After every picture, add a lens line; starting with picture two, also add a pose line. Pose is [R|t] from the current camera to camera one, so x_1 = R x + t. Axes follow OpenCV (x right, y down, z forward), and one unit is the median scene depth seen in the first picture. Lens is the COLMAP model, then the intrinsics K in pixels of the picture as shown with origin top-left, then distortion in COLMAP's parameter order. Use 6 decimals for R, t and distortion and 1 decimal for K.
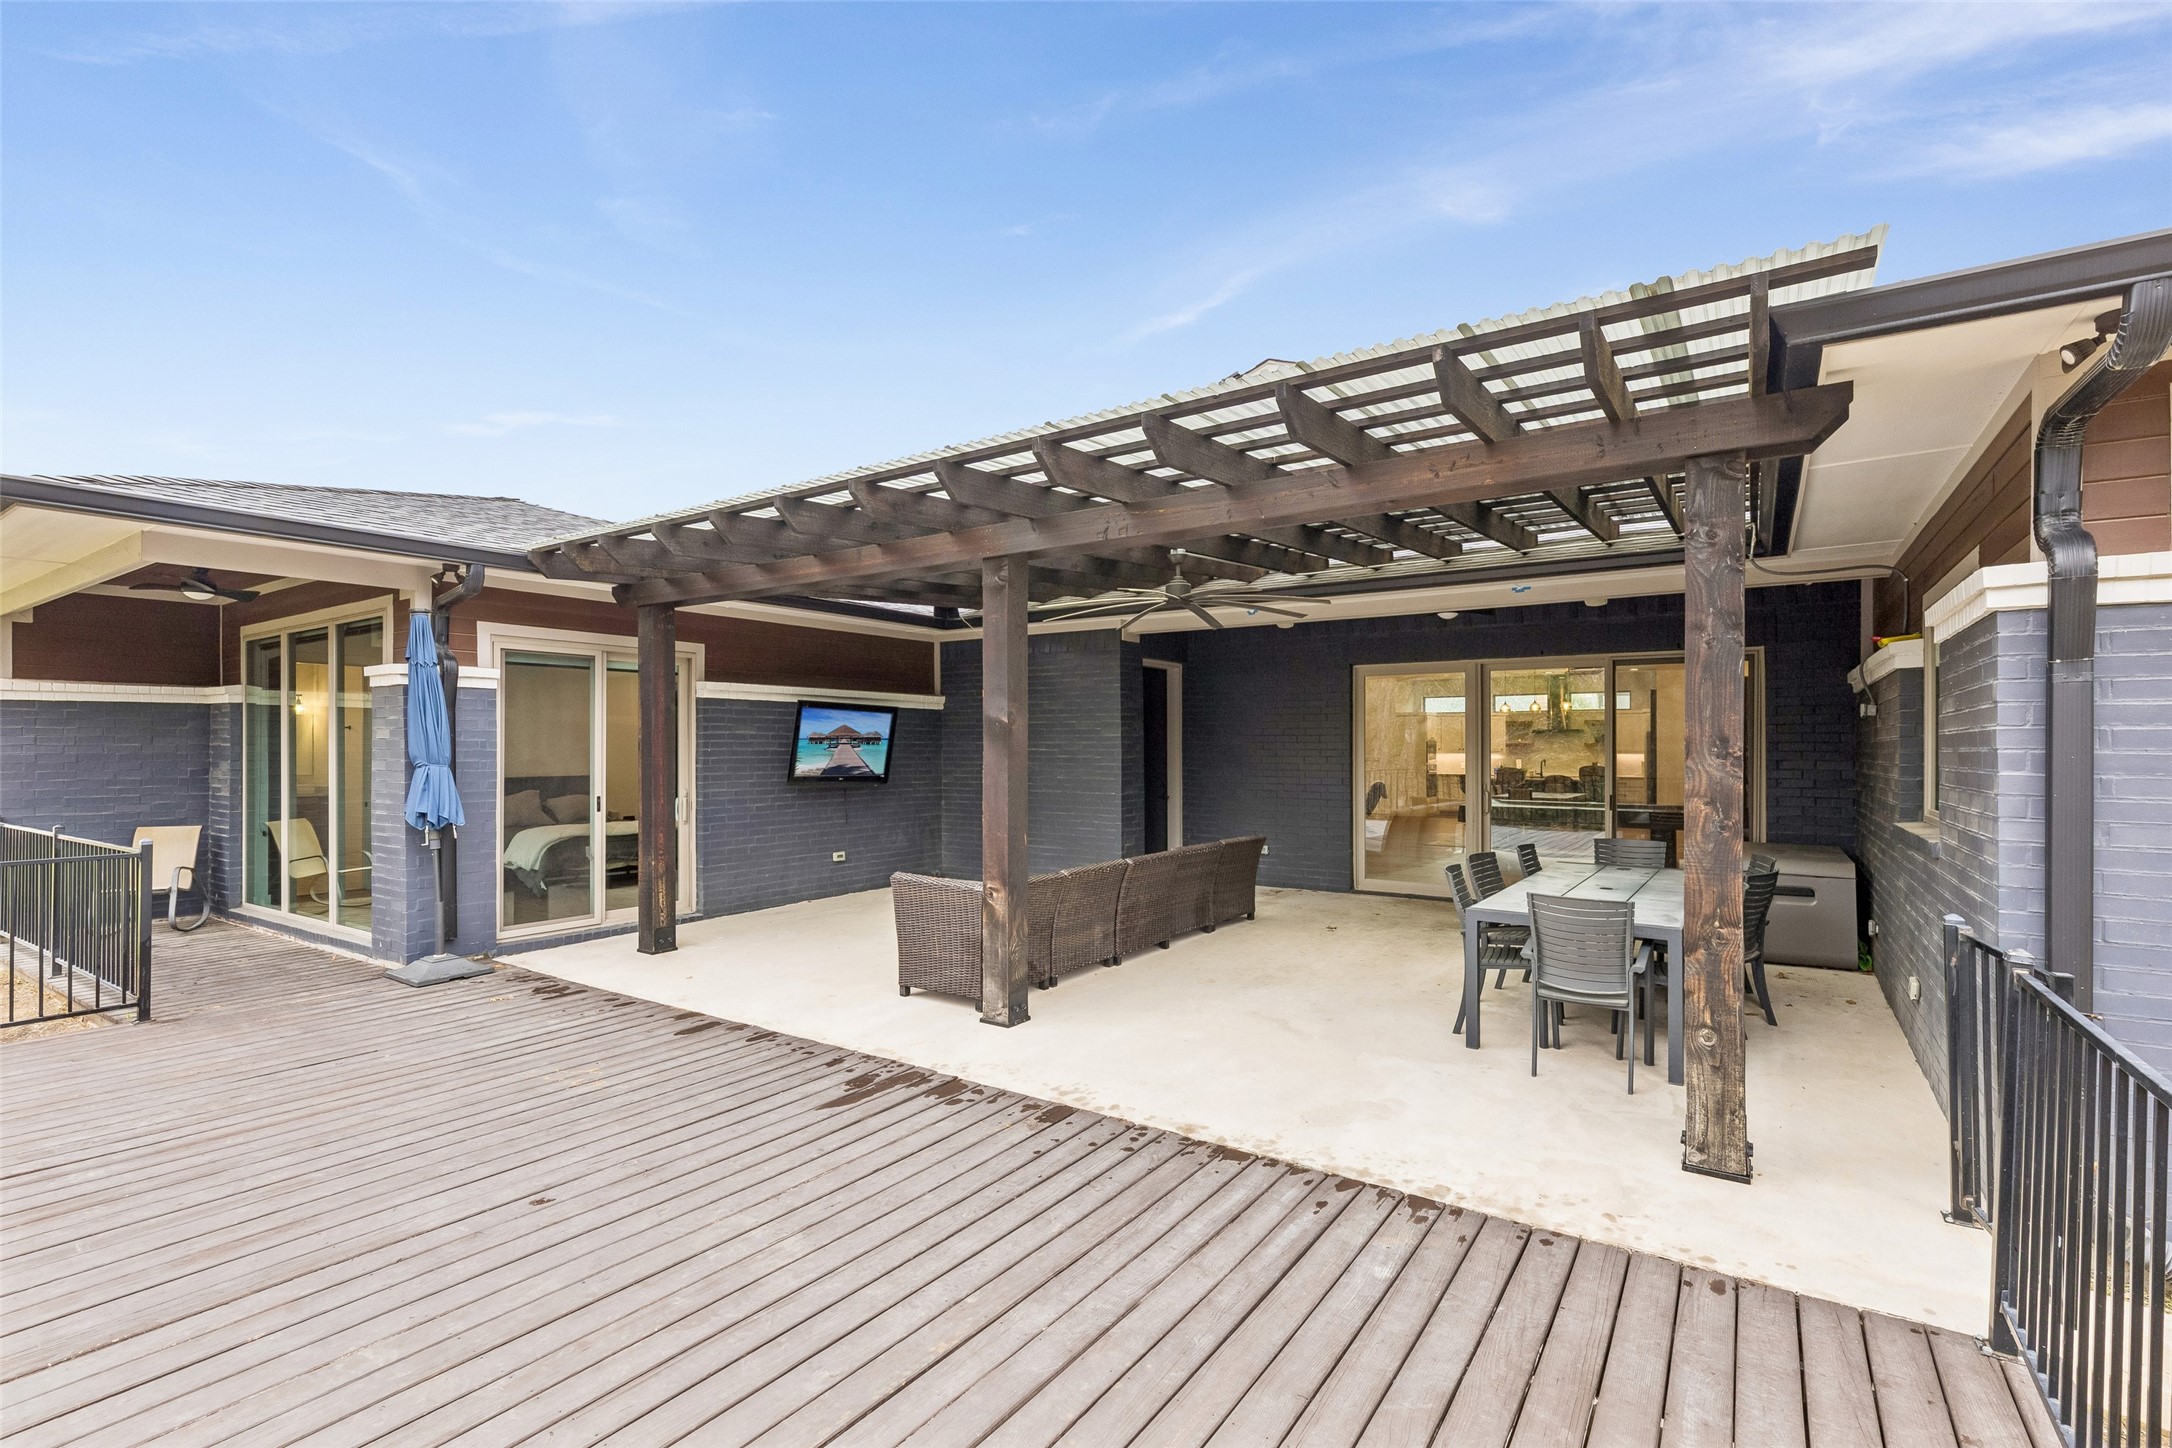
lens RADIAL K [[970.5, 0, 1084.0], [0, 970.5, 744.7], [0, 0, 1]] dist [-0.000341, 0.000125]
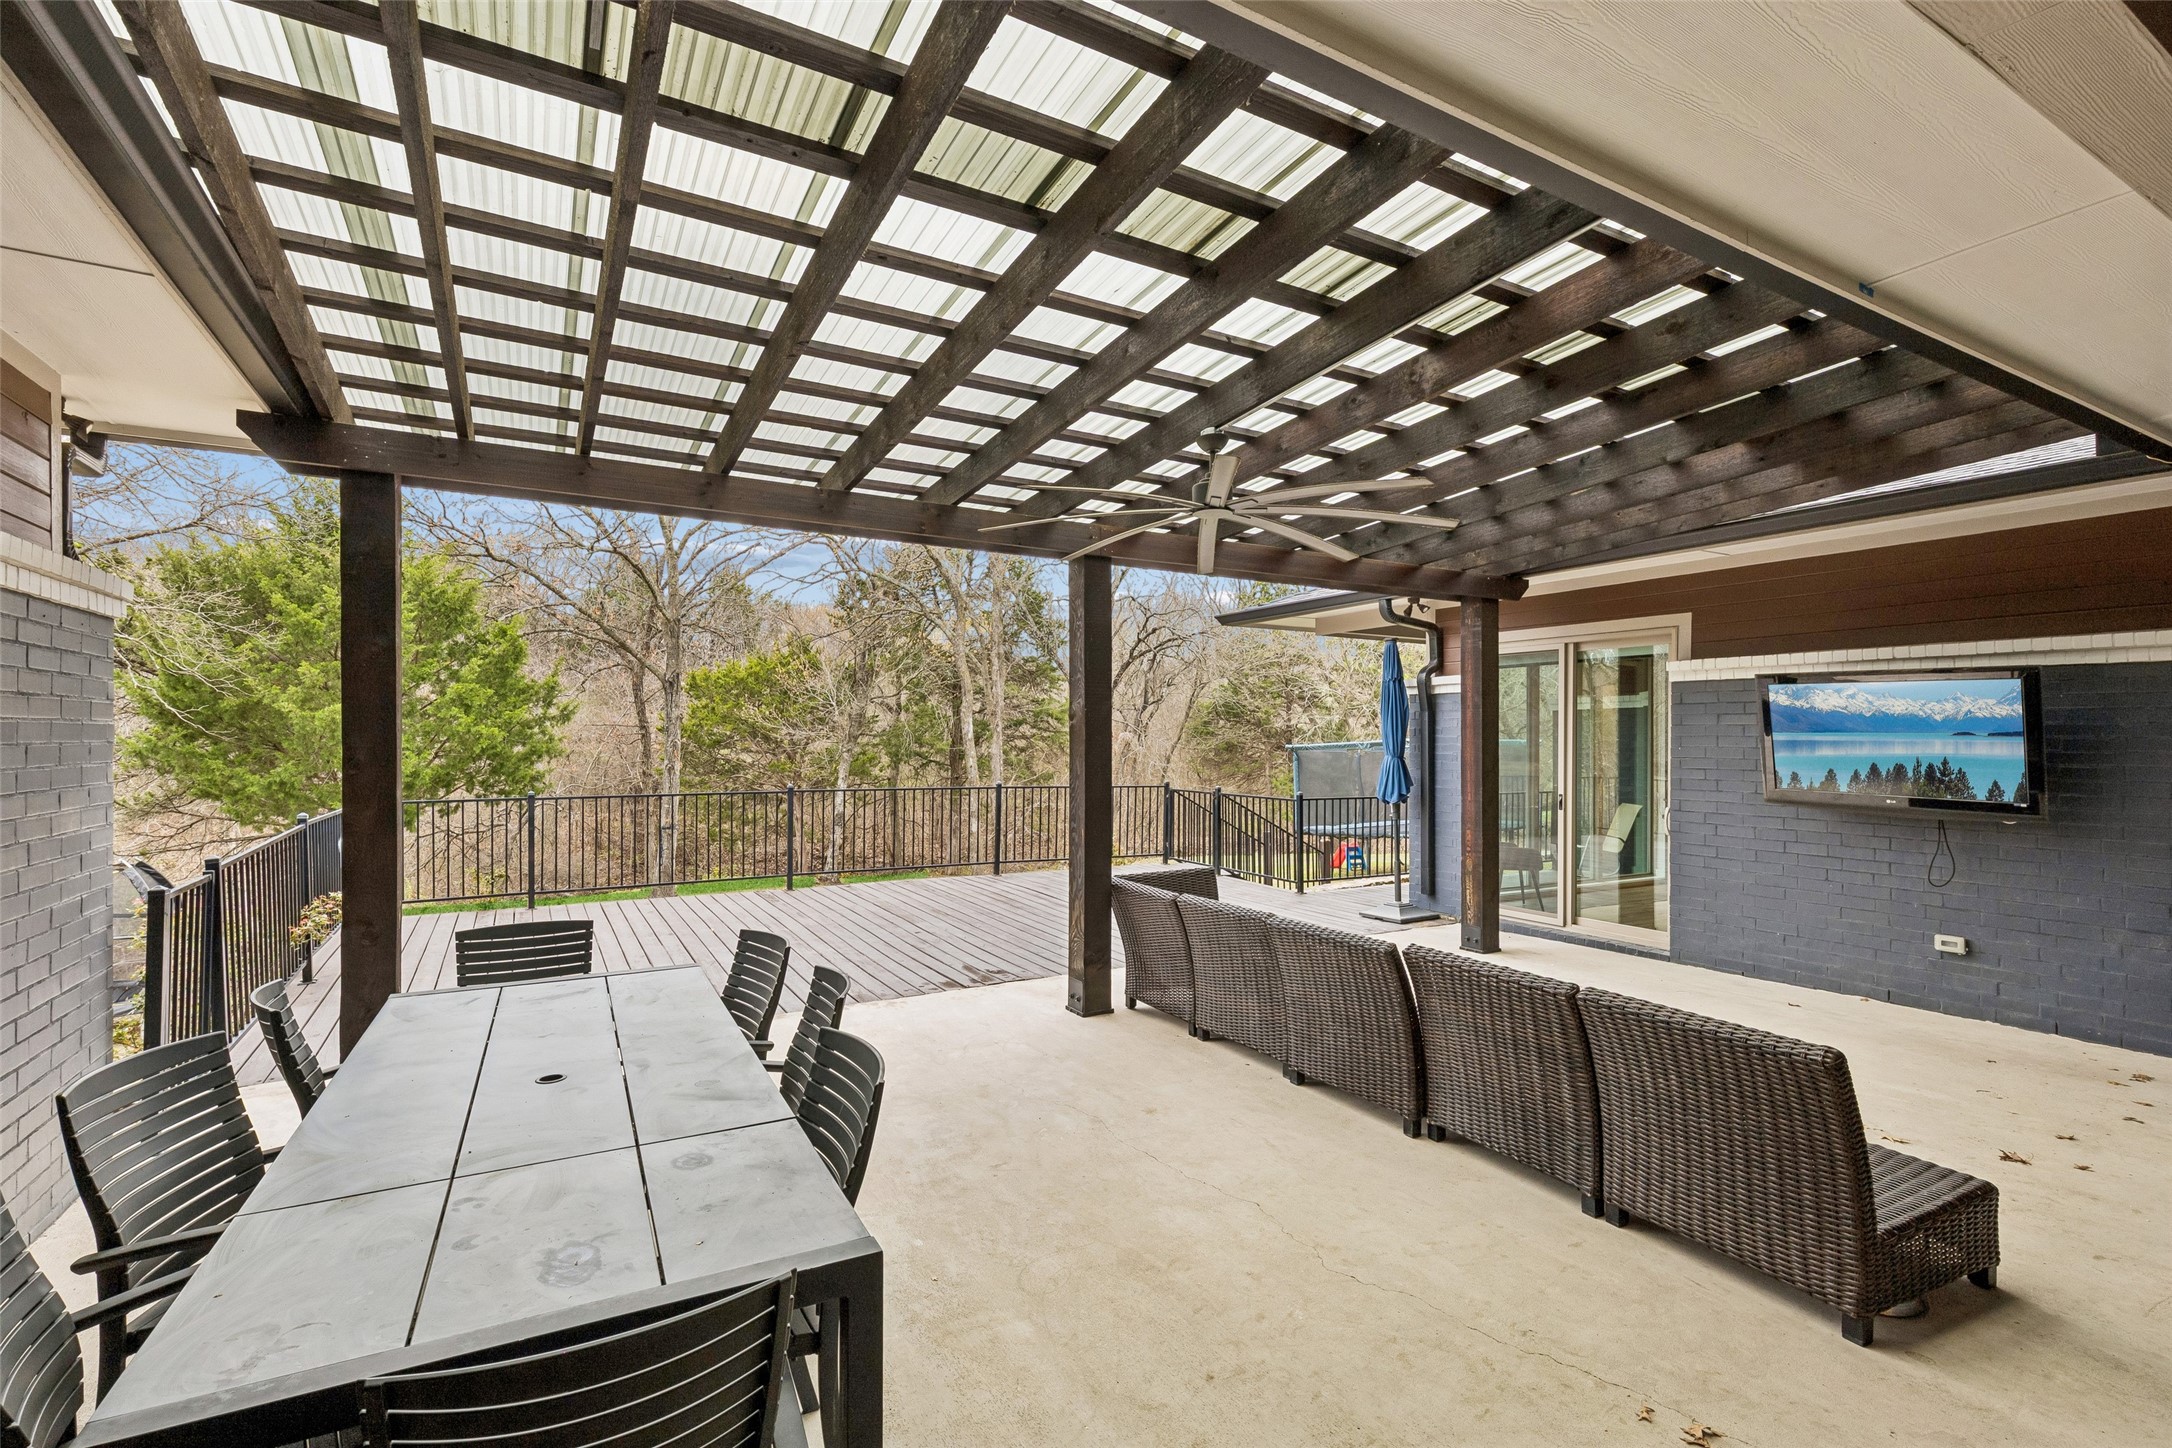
lens RADIAL K [[970.5, 0, 1084.0], [0, 970.5, 744.7], [0, 0, 1]] dist [-0.000341, 0.000125]
pose [[-0.427027, 0.003267, -0.904233, 0.532279], [0.003136, 0.999993, 0.002132, 0.001063], [0.904233, -0.001925, -0.427035, 0.897440]]
